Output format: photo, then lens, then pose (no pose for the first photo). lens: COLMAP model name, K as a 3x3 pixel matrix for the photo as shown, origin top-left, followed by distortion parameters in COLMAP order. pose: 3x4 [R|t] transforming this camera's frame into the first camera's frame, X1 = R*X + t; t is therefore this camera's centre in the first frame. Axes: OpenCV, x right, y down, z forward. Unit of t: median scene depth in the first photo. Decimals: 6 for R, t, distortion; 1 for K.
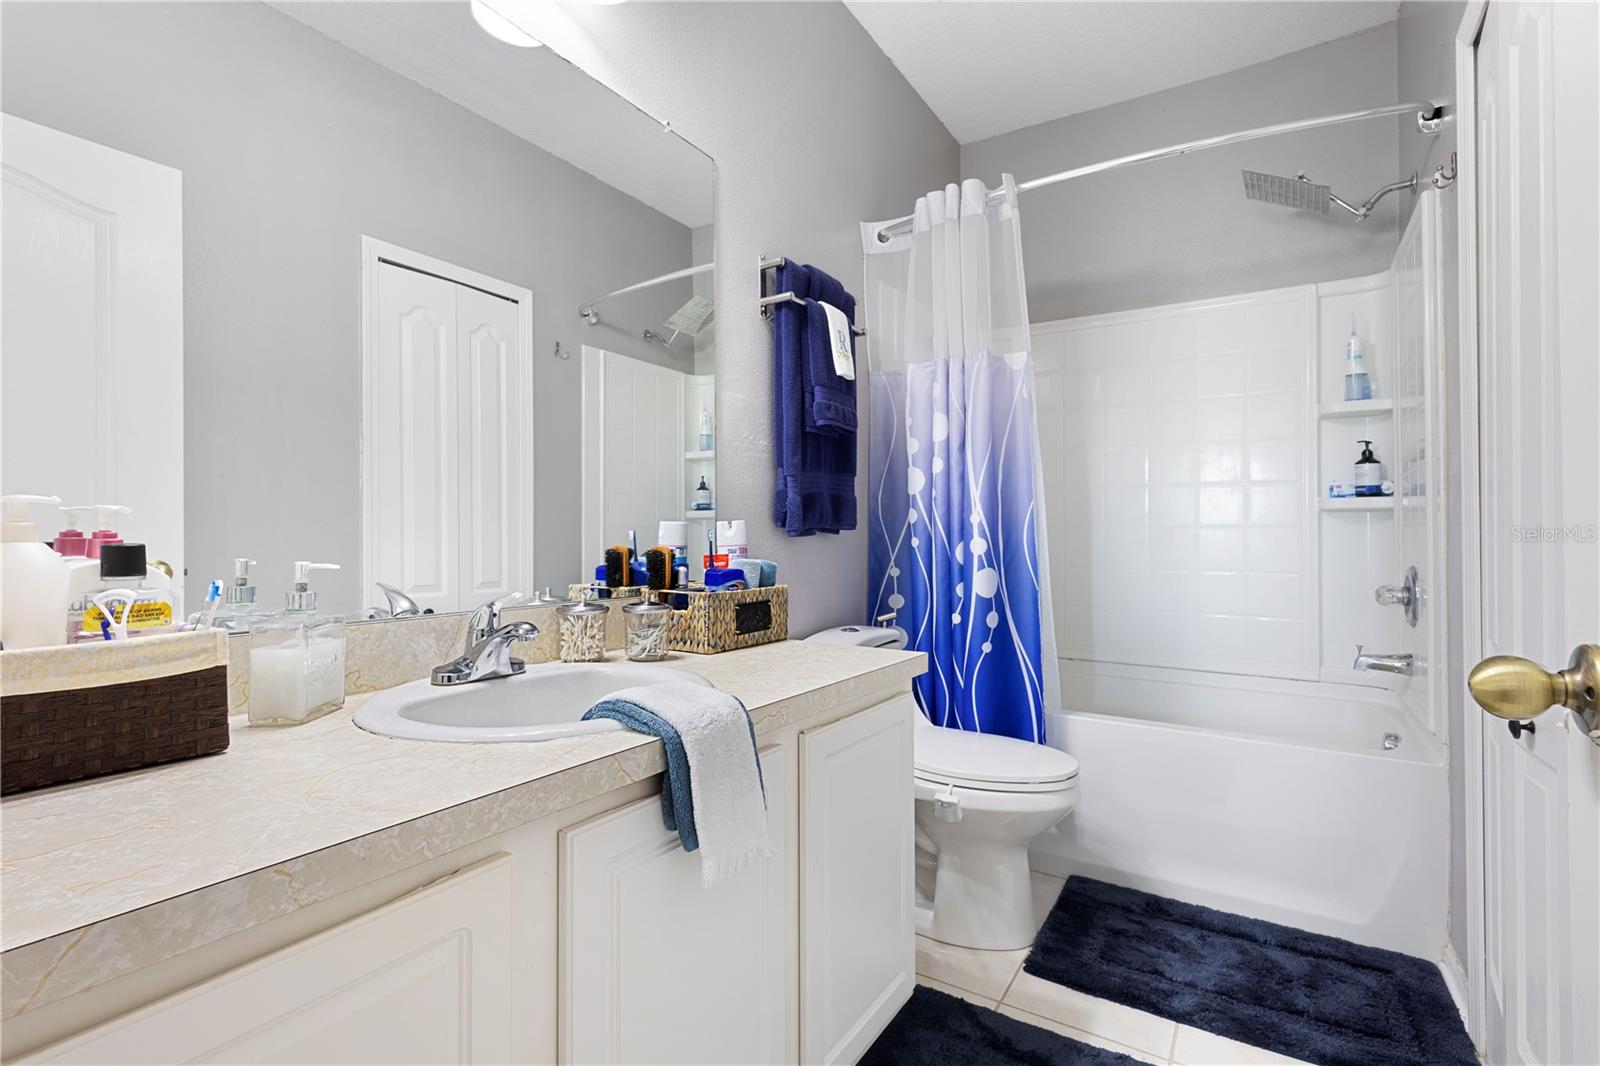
lens RADIAL K [[741.4, 0, 799.2], [0, 741.4, 533.9], [0, 0, 1]] dist [0.011312, -0.002611]
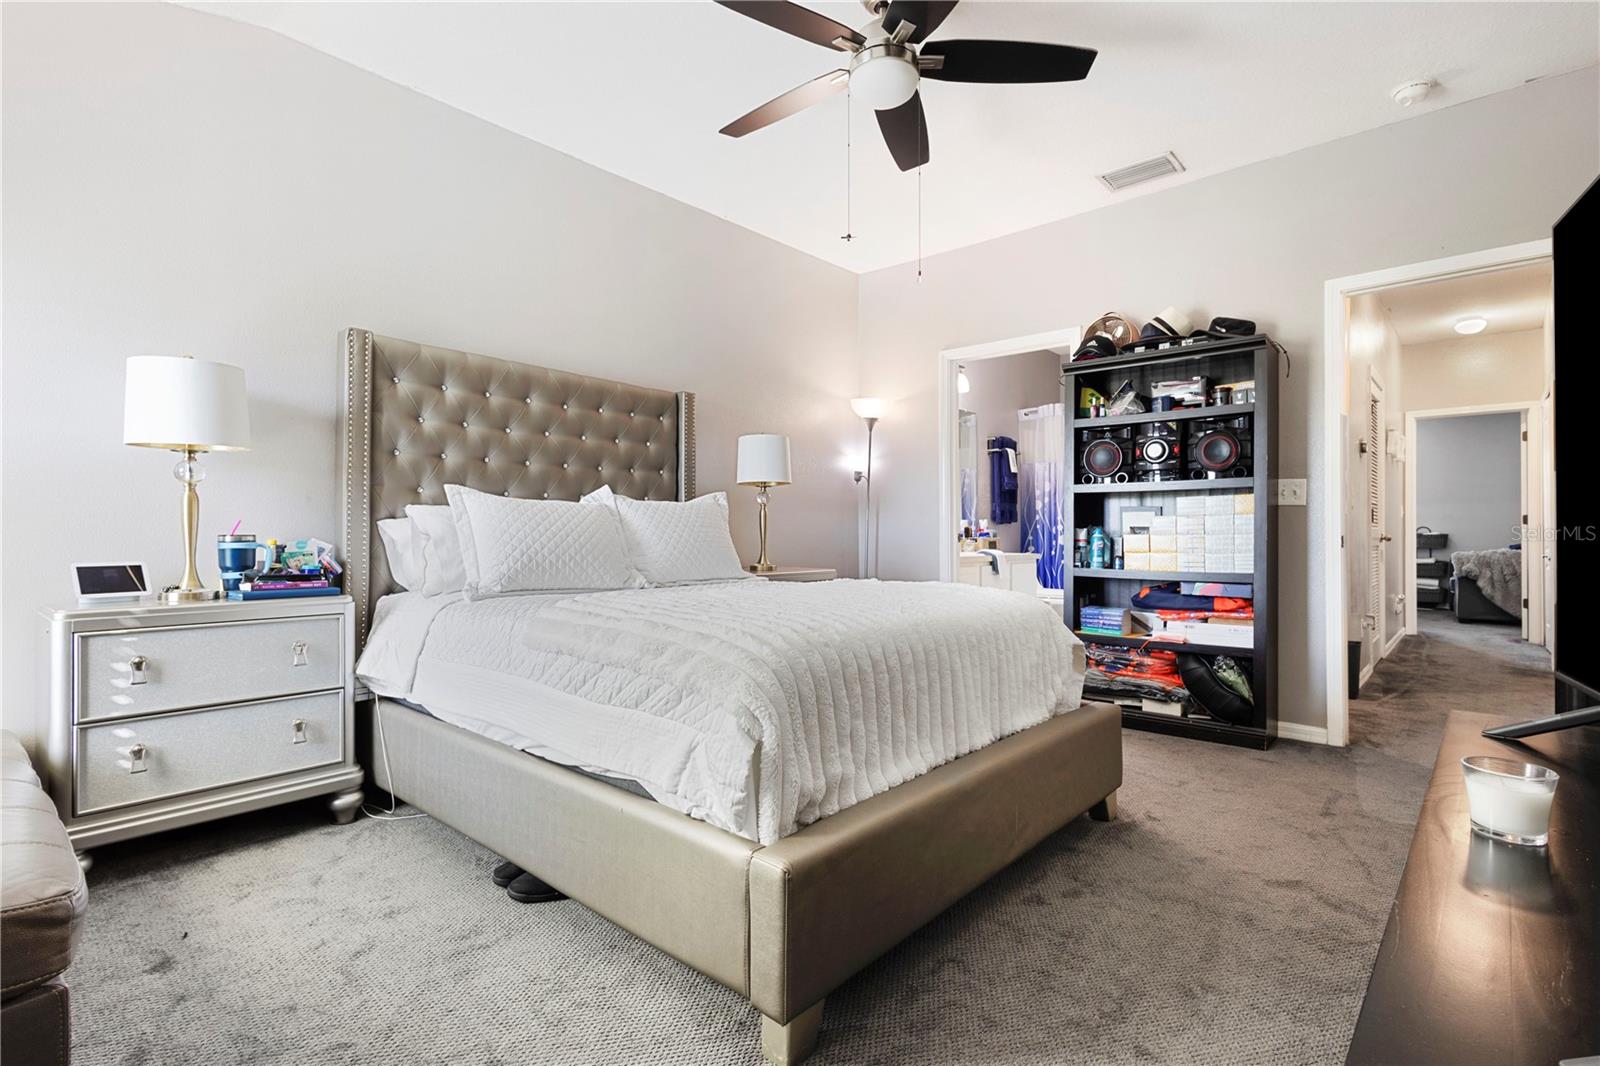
lens RADIAL K [[741.4, 0, 795.7], [0, 741.4, 524.6], [0, 0, 1]] dist [0.011312, -0.002611]
pose [[0.984940, 0.001452, -0.172891, -0.288421], [-0.001964, 0.999994, -0.002788, 0.014763], [0.172886, 0.003085, 0.984937, -2.114824]]
